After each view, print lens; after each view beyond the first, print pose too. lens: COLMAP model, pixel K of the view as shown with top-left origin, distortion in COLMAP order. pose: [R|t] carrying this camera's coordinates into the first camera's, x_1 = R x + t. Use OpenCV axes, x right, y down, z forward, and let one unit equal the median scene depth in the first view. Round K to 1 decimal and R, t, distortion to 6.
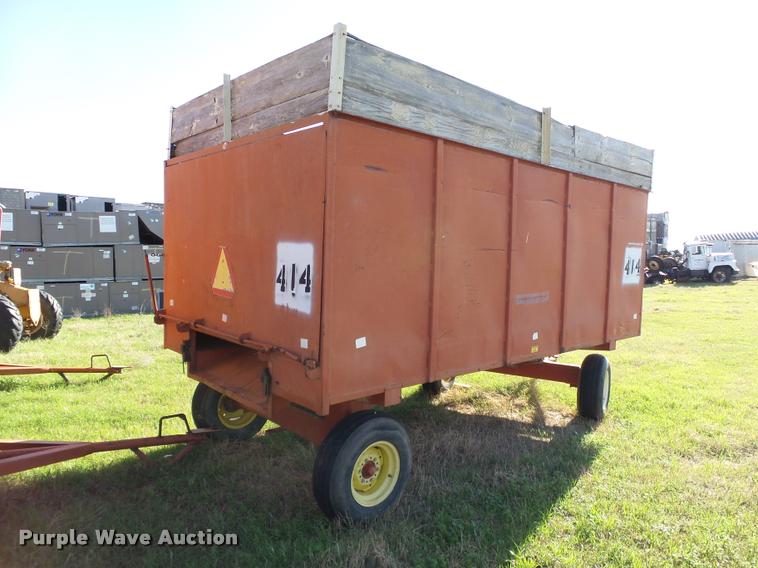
lens RADIAL K [[524.5, 0, 384.6], [0, 524.5, 288.1], [0, 0, 1]] dist [-0.018613, 0.017730]
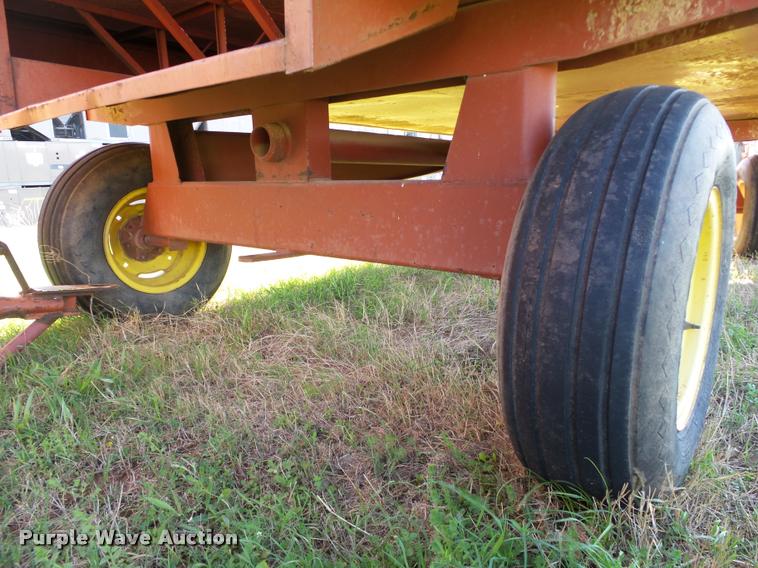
lens RADIAL K [[519.0, 0, 379.8], [0, 519.0, 283.6], [0, 0, 1]] dist [-0.007256, 0.000676]
pose [[0.989498, -0.059770, 0.131611, -0.192871], [0.042833, 0.990854, 0.127959, 0.267392], [-0.138055, -0.120978, 0.983008, 0.683055]]
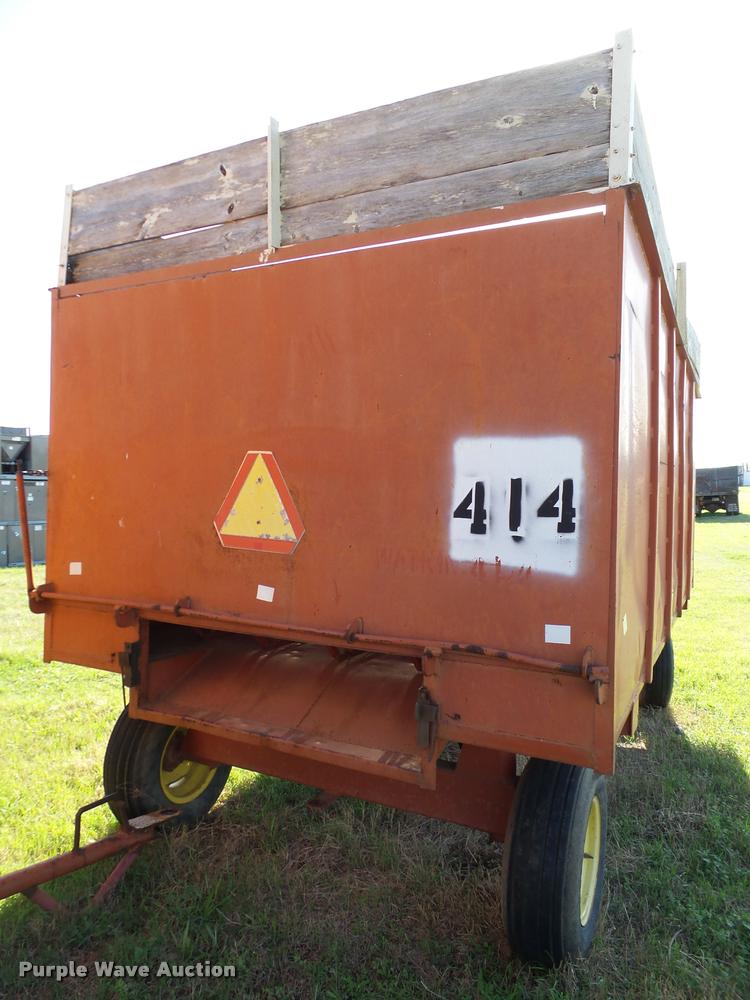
lens RADIAL K [[684.7, 0, 379.9], [0, 684.7, 502.3], [0, 0, 1]] dist [-0.007256, 0.000676]
pose [[0.939040, -0.006384, 0.343749, -0.423660], [0.024370, 0.998549, -0.048028, 0.004524], [-0.342943, 0.053477, 0.937833, 0.338941]]
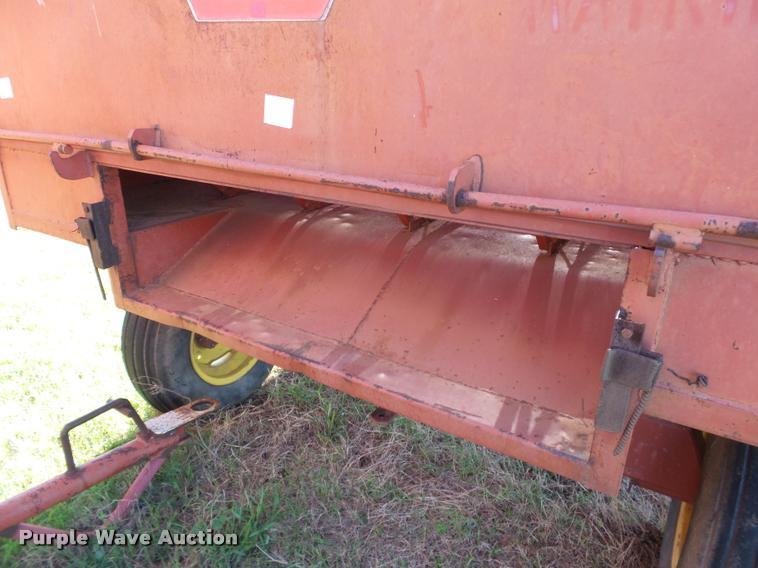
lens RADIAL K [[524.5, 0, 378.2], [0, 524.5, 293.4], [0, 0, 1]] dist [-0.018613, 0.017730]
pose [[0.964220, -0.119355, 0.236716, -0.326902], [0.035042, 0.942465, 0.332464, 0.057589], [-0.262778, -0.312273, 0.912926, 0.717739]]
